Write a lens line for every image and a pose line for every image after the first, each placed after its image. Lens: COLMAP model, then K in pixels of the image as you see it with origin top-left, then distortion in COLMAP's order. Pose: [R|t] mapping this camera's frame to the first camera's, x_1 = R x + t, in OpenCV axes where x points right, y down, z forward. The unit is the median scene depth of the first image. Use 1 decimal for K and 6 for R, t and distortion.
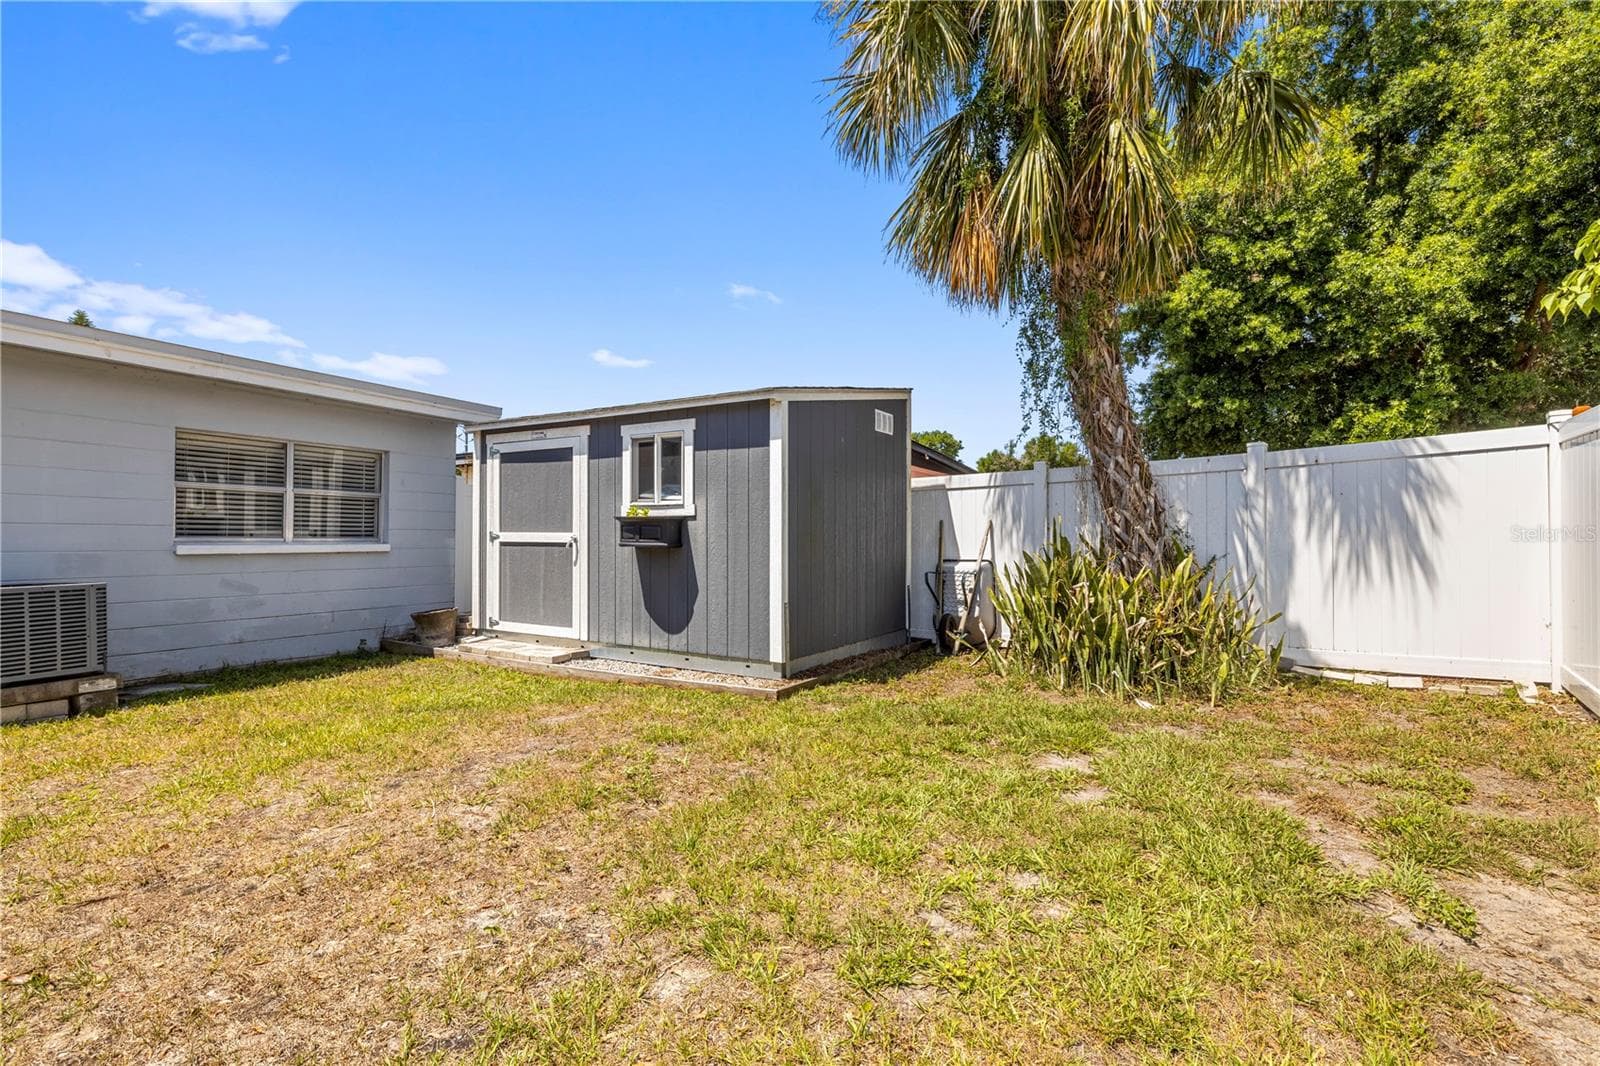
lens RADIAL K [[743.7, 0, 800.0], [0, 743.7, 533.0], [0, 0, 1]] dist [-0.002551, -0.004686]
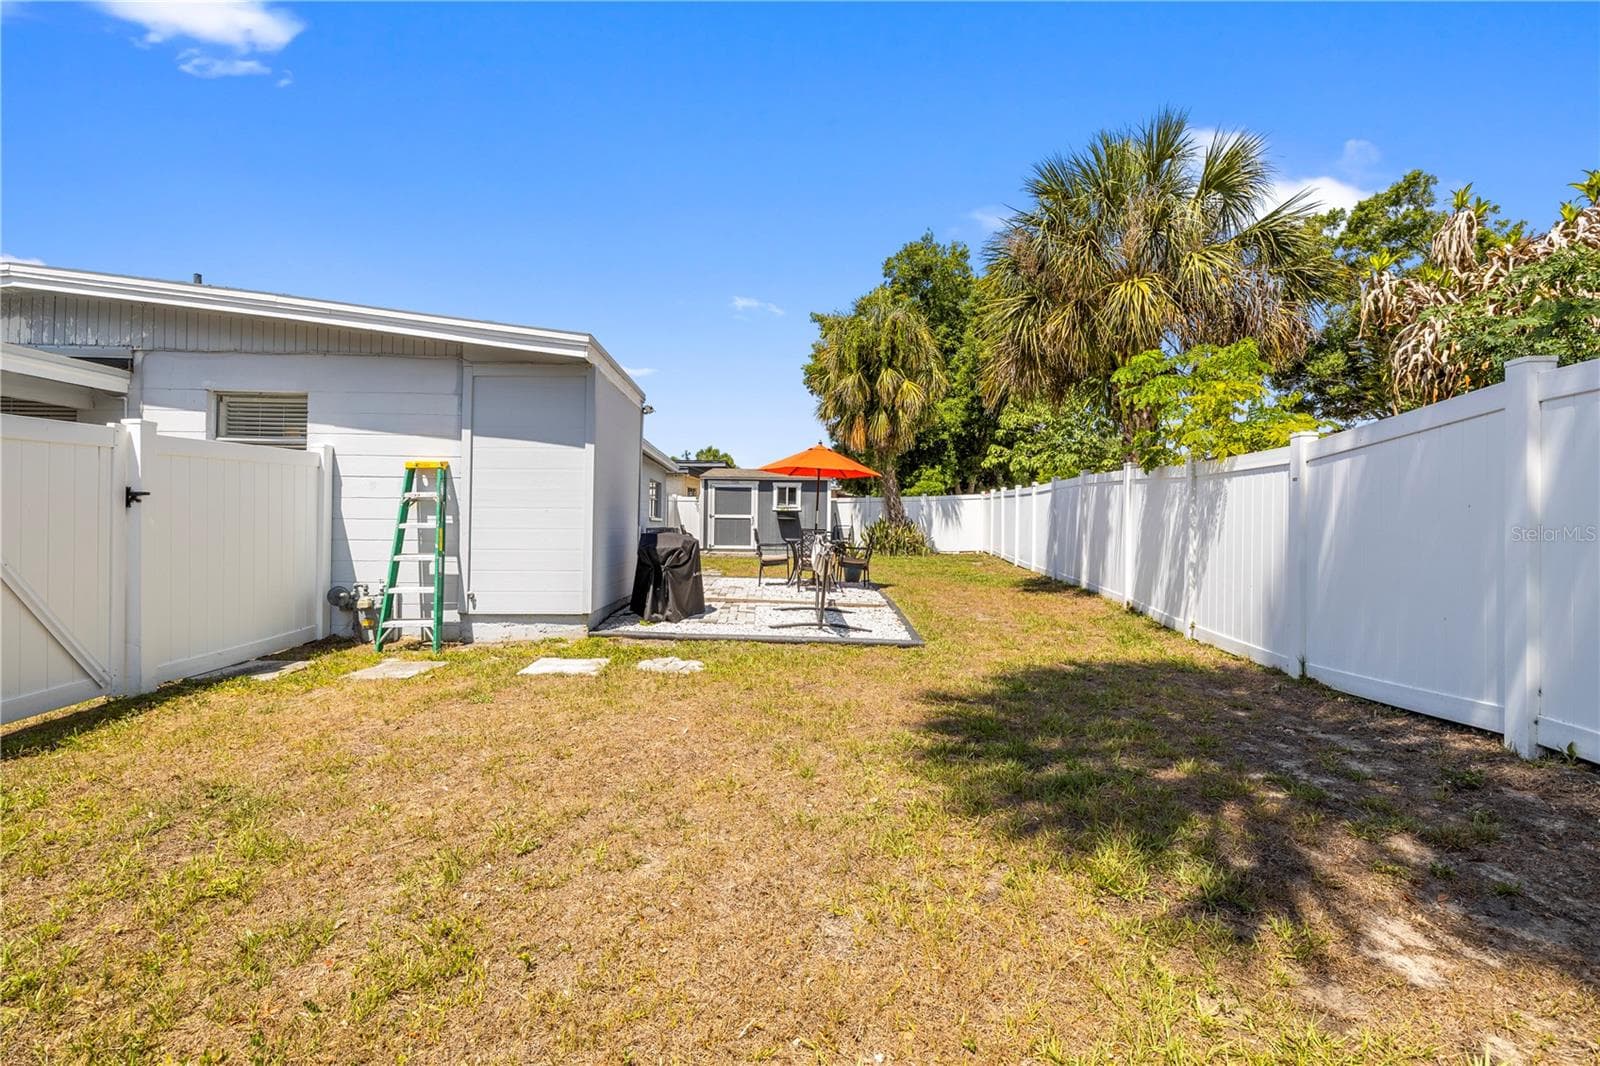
lens RADIAL K [[673.7, 0, 797.6], [0, 673.7, 528.6], [0, 0, 1]] dist [-0.000931, 0.000062]
pose [[0.870657, 0.004510, 0.491870, -1.492487], [-0.008398, 0.999948, 0.005698, 0.038540], [-0.491819, -0.009092, 0.870650, -1.524353]]
